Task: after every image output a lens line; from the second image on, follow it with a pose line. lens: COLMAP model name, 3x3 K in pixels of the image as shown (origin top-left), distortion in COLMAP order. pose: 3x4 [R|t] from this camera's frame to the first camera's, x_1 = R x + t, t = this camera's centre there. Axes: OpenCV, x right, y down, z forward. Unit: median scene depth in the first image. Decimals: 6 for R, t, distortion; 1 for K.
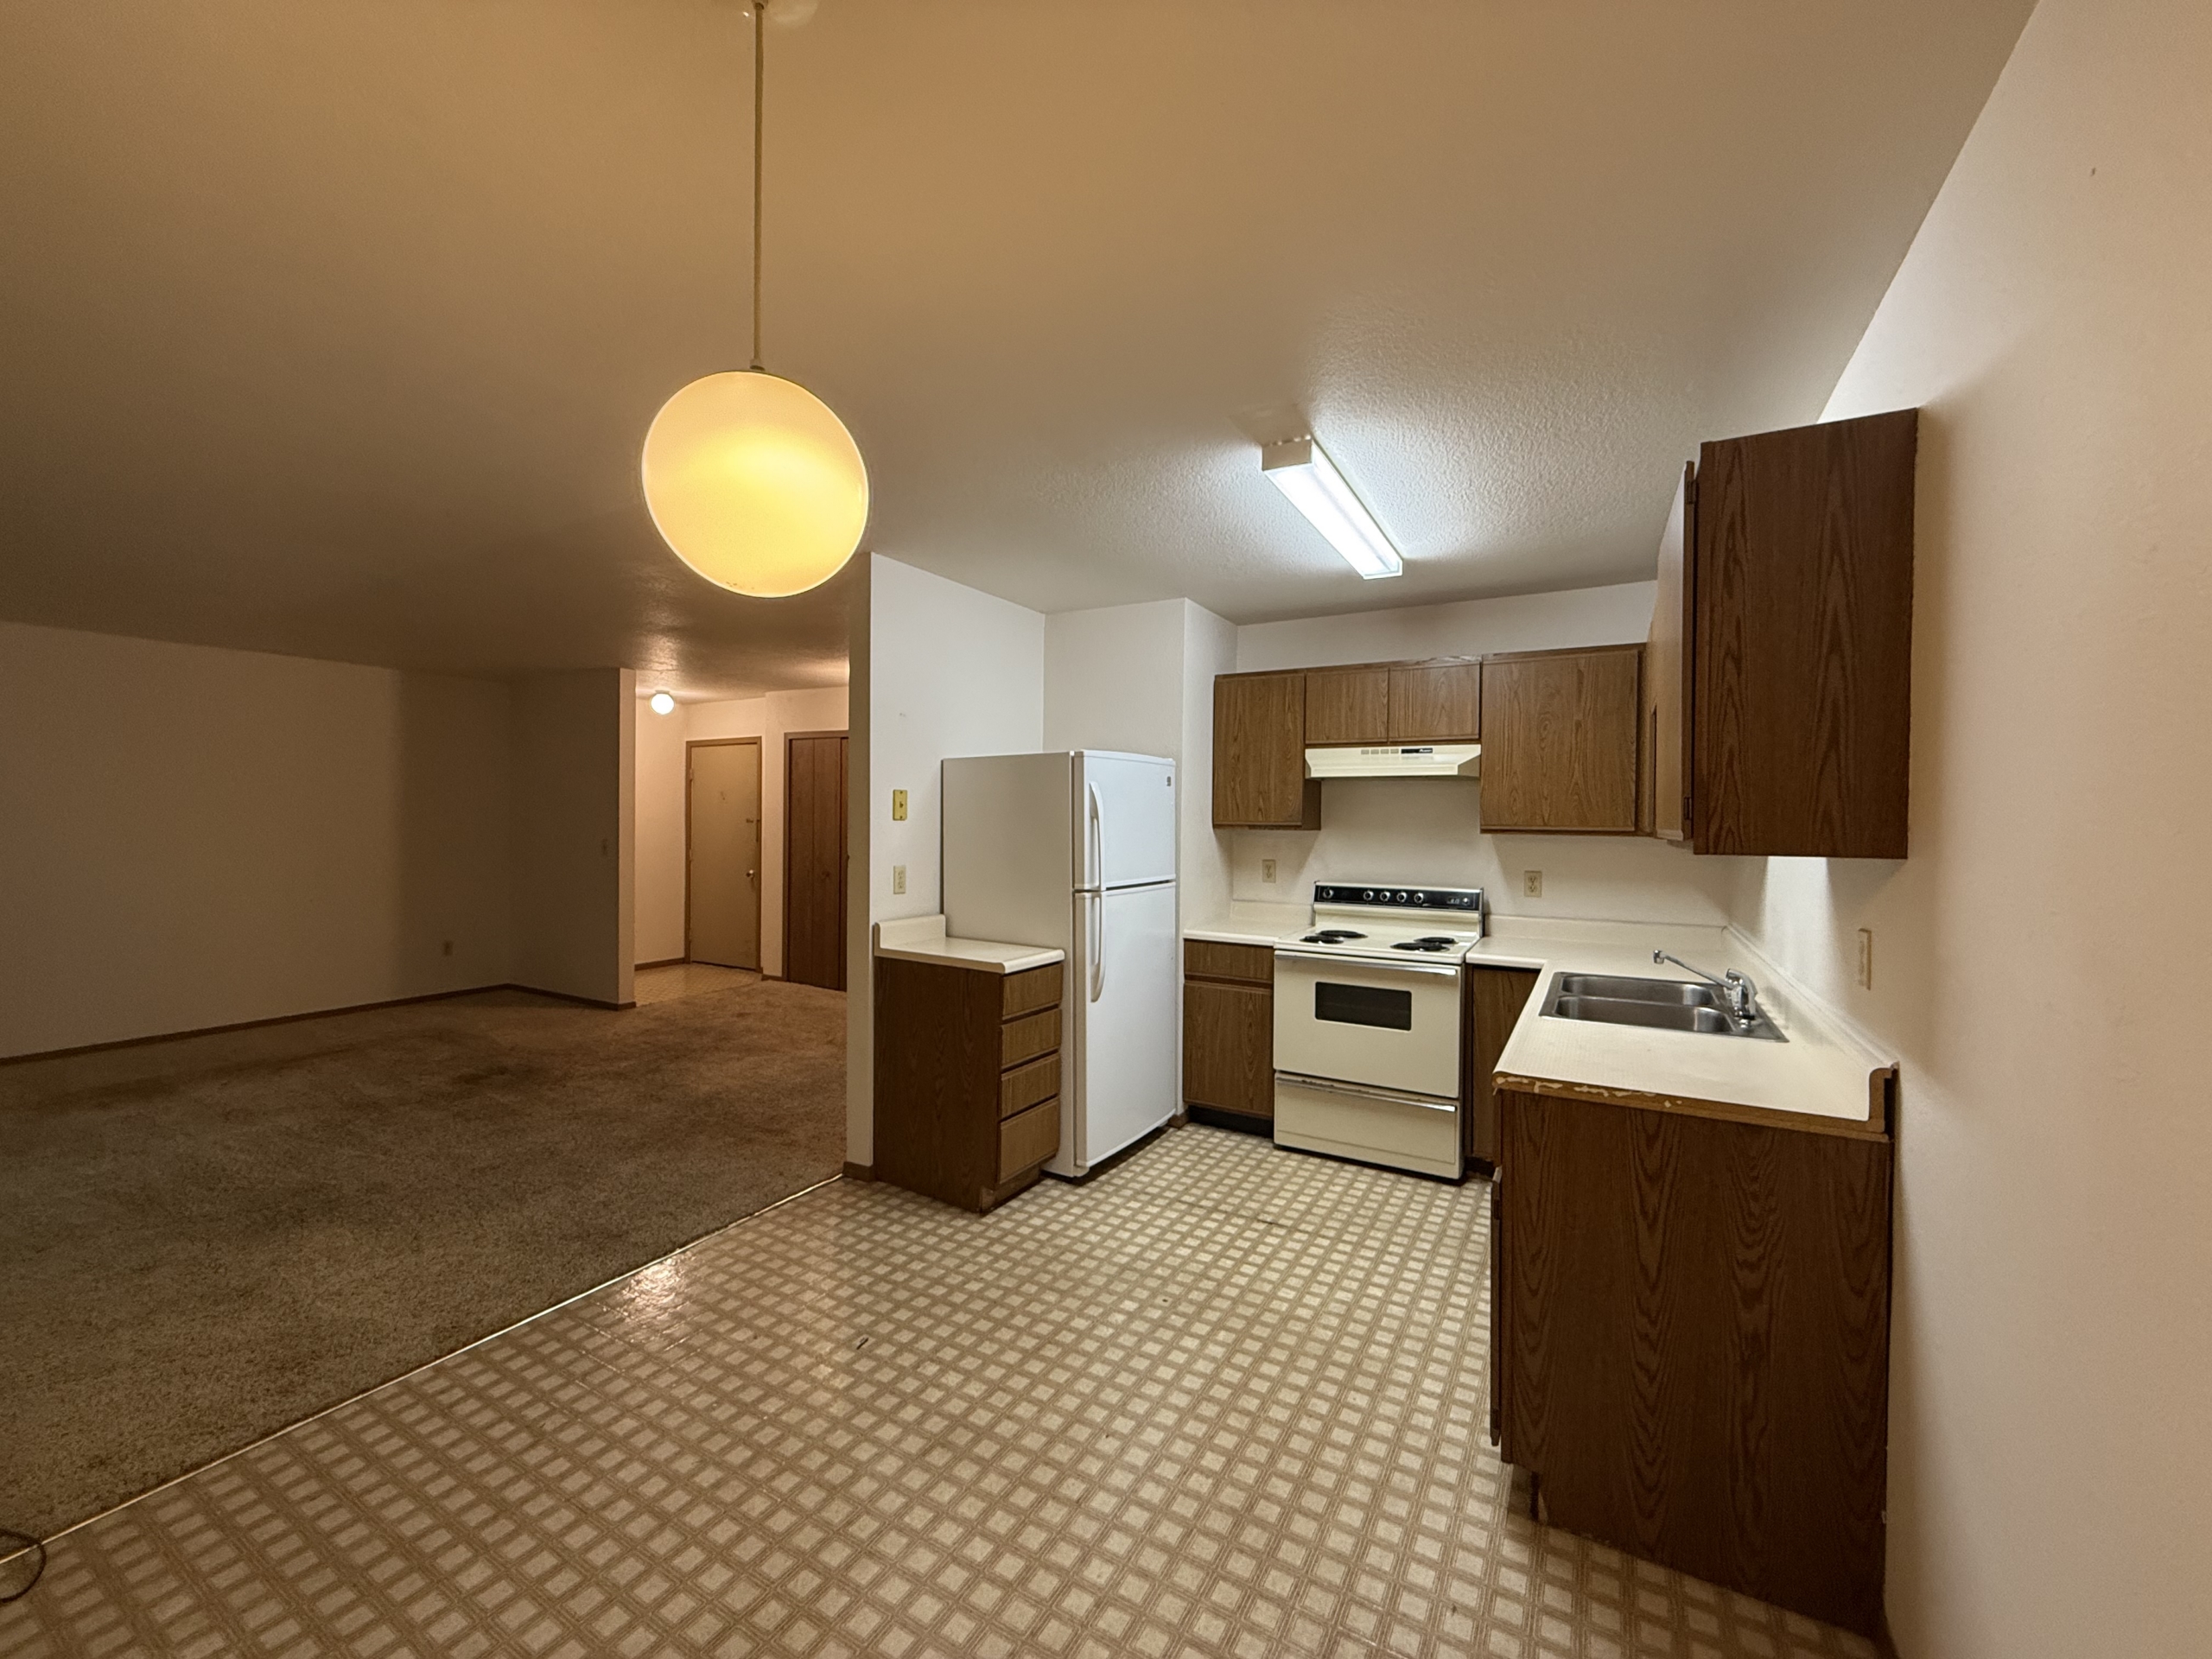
lens RADIAL K [[879.8, 0, 1097.9], [0, 879.8, 829.2], [0, 0, 1]] dist [-0.003356, 0.000709]
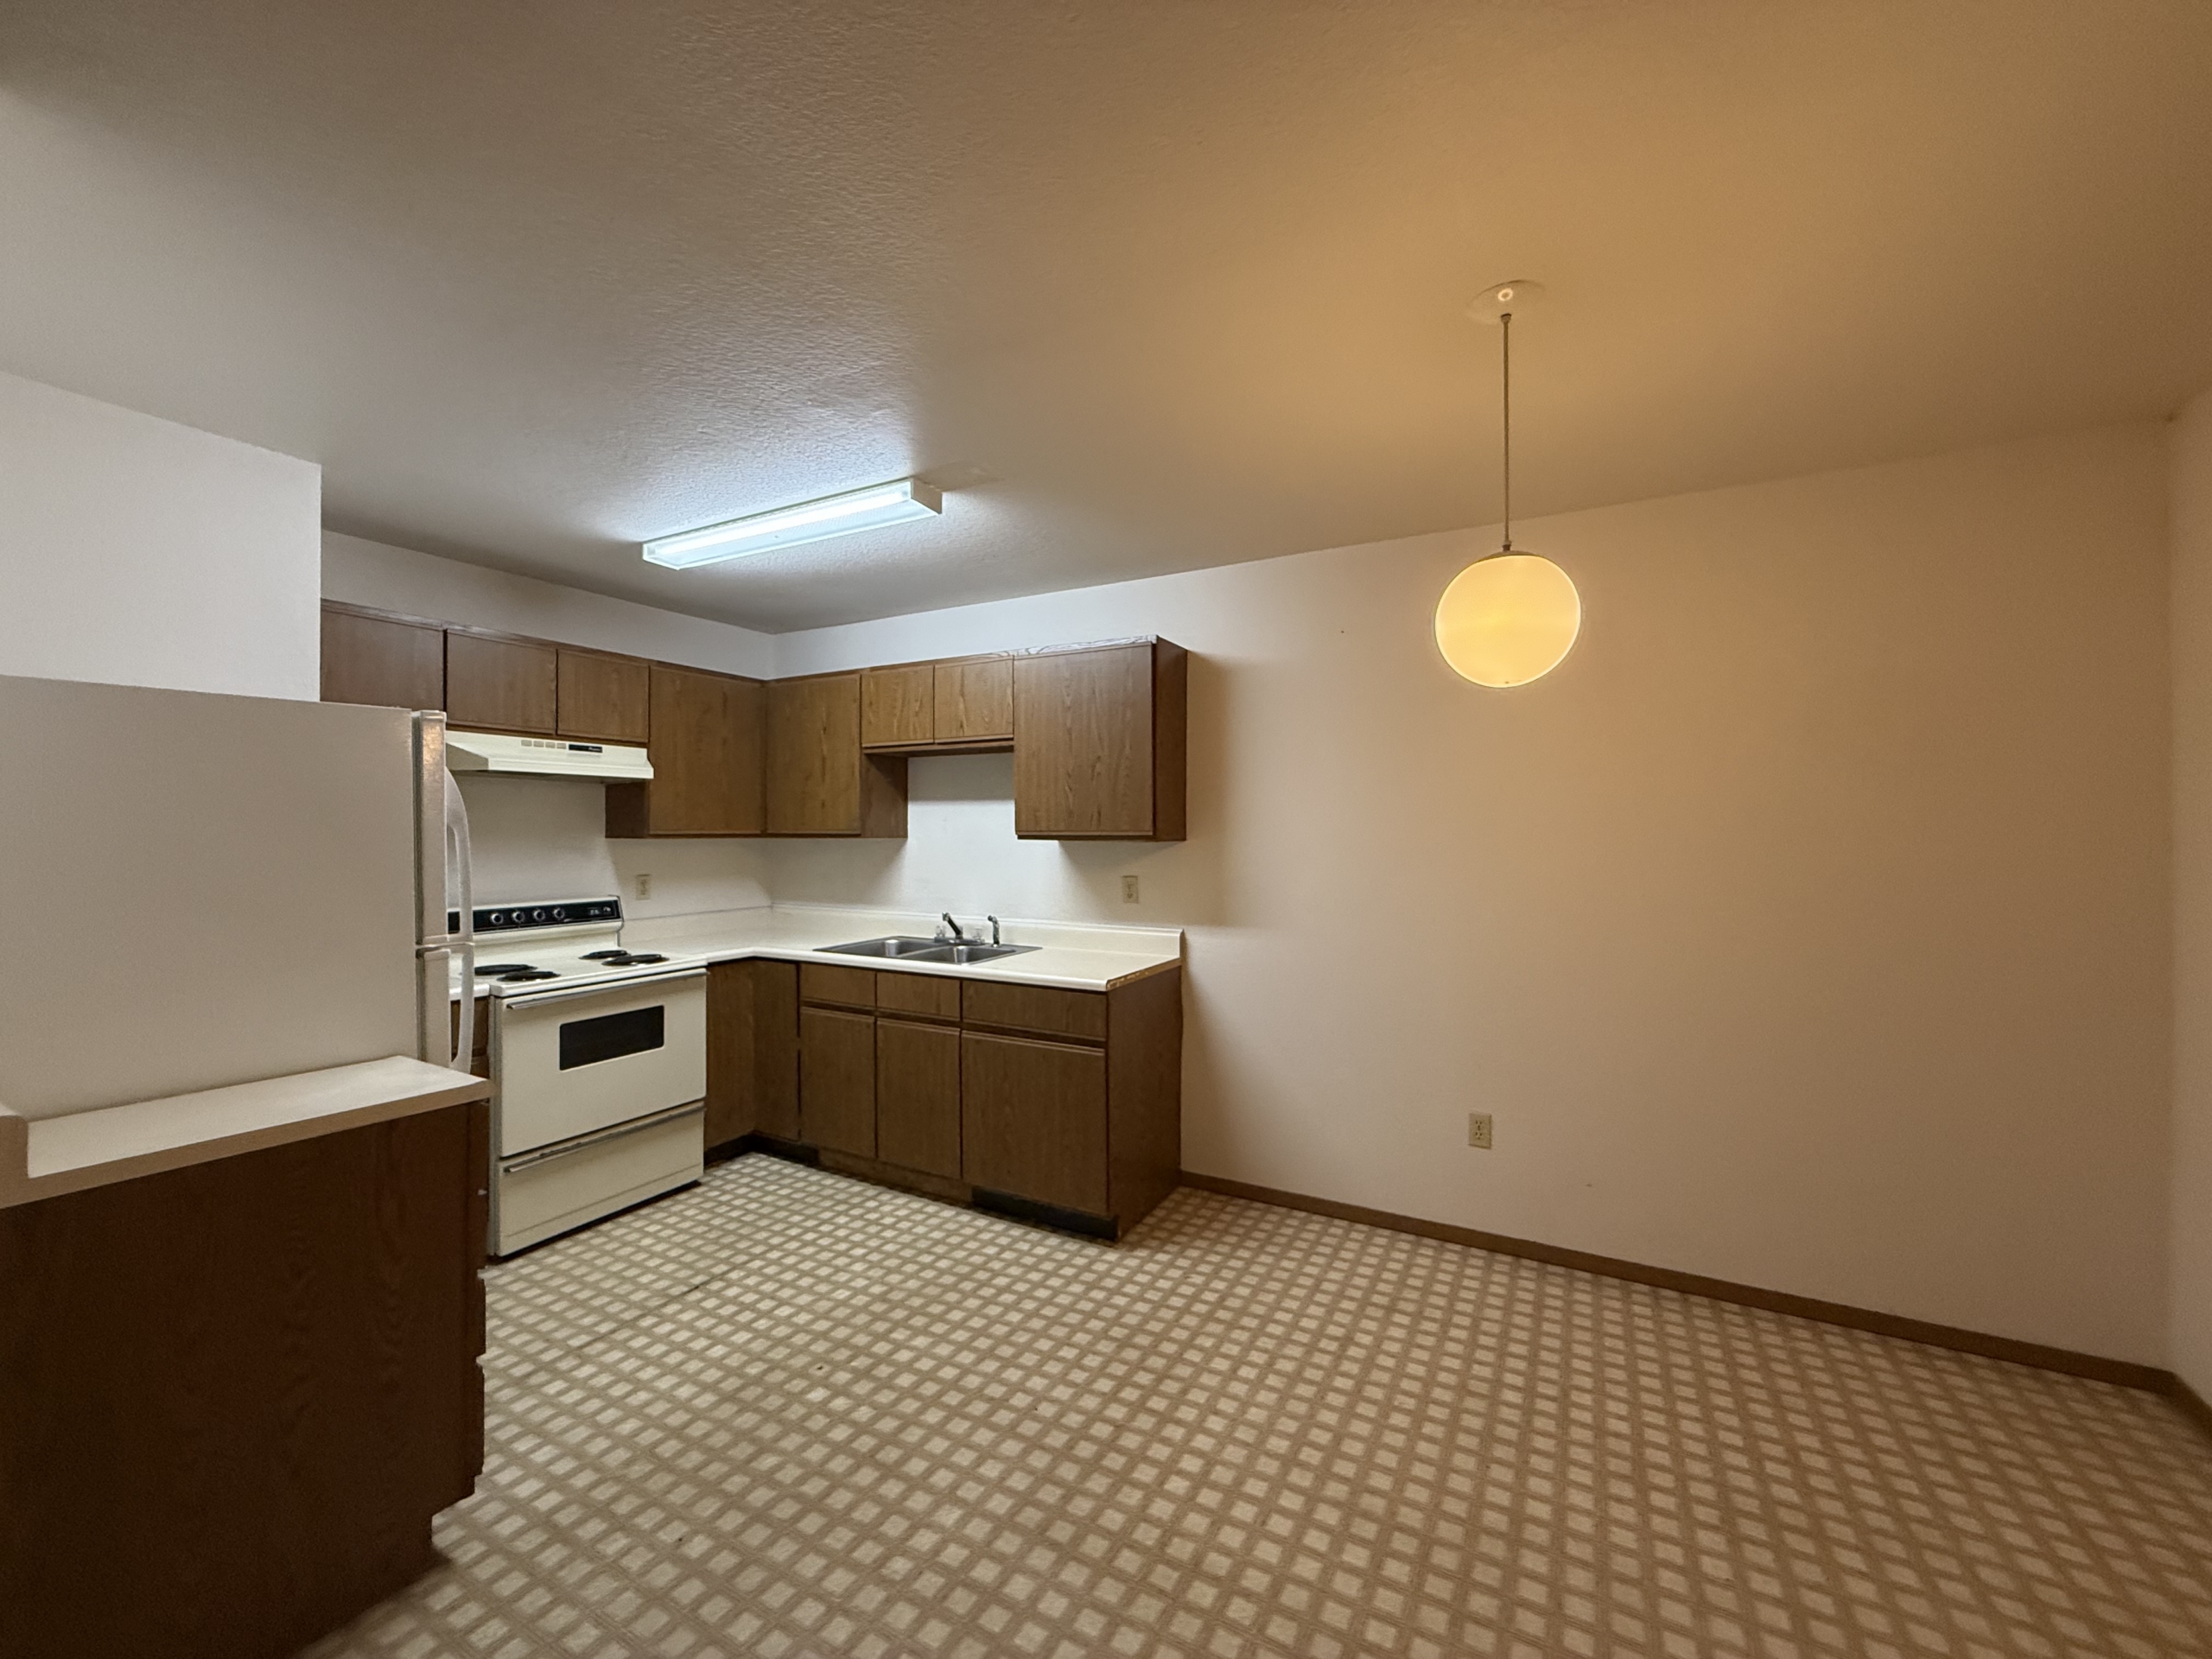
lens RADIAL K [[879.8, 0, 1101.0], [0, 879.8, 831.9], [0, 0, 1]] dist [-0.003356, 0.000709]
pose [[-0.019233, -0.012025, 0.999743, -0.670720], [0.012229, 0.999850, 0.012262, -0.010137], [-0.999740, 0.012461, -0.019083, 0.602733]]
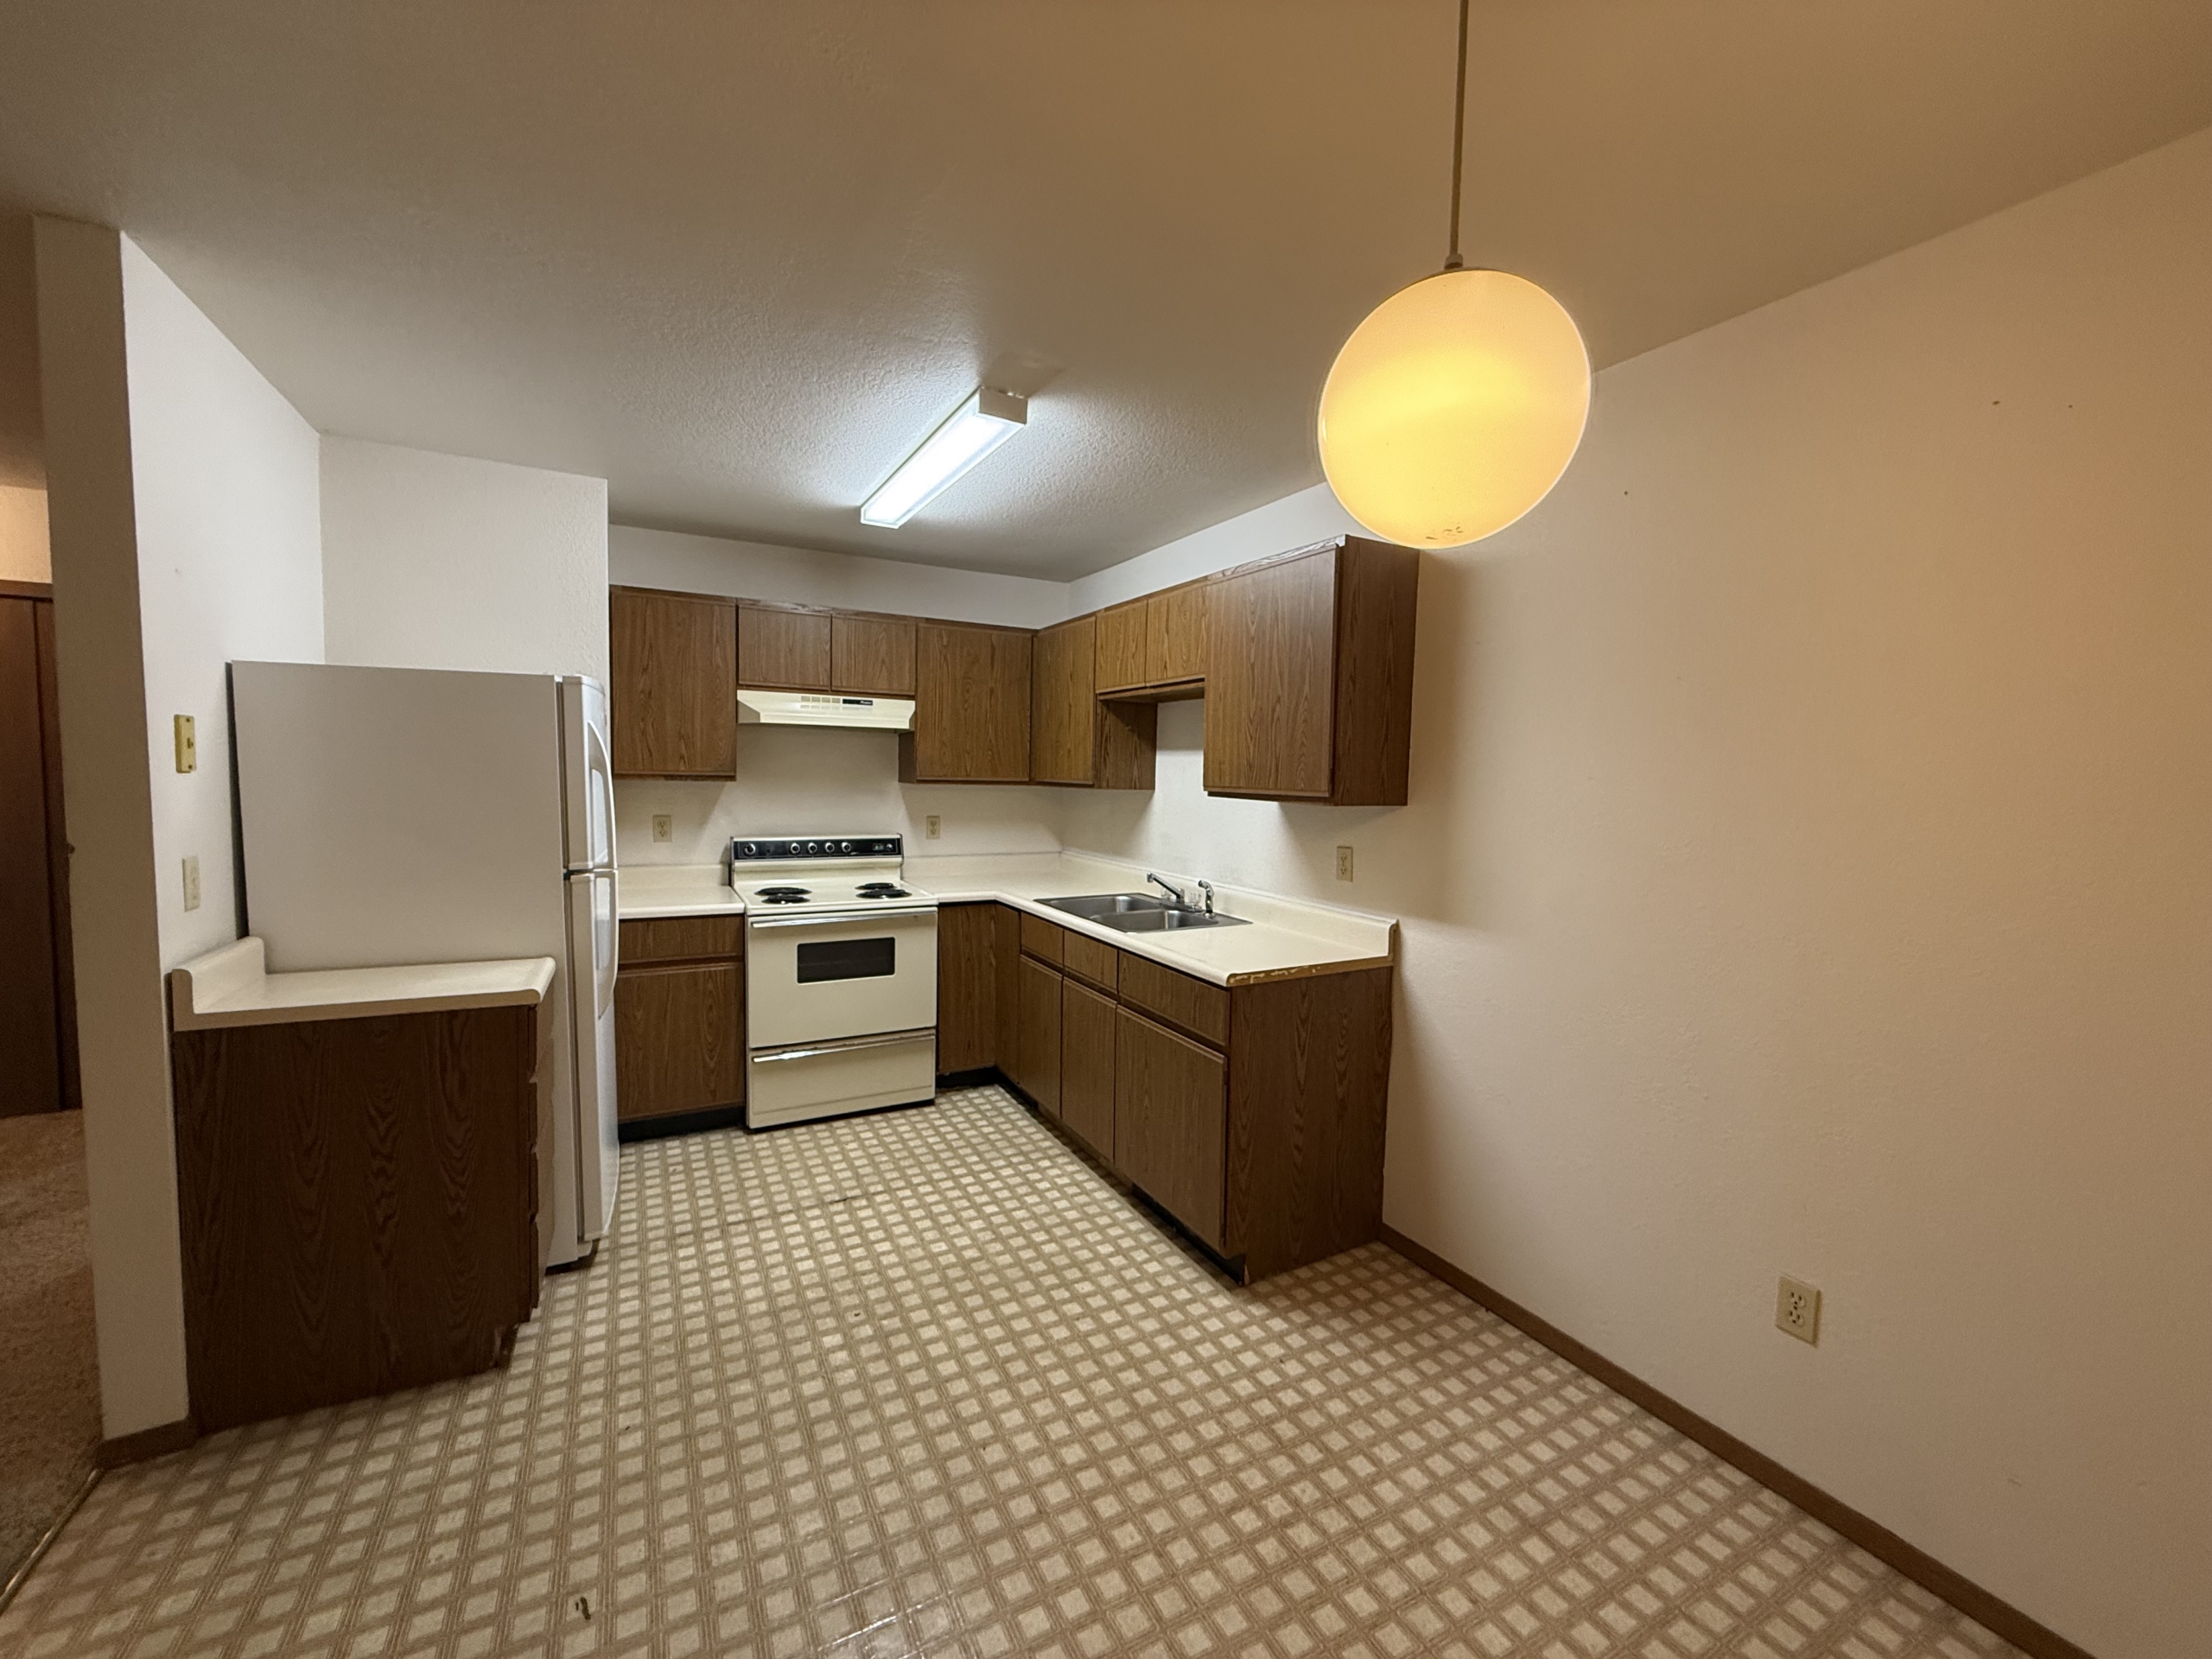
lens RADIAL K [[879.8, 0, 1099.5], [0, 879.8, 830.3], [0, 0, 1]] dist [-0.003356, 0.000709]
pose [[0.525314, -0.056534, 0.849029, -0.437292], [-0.005553, 0.997541, 0.069859, -0.017611], [-0.850891, -0.041413, 0.523708, 0.281831]]
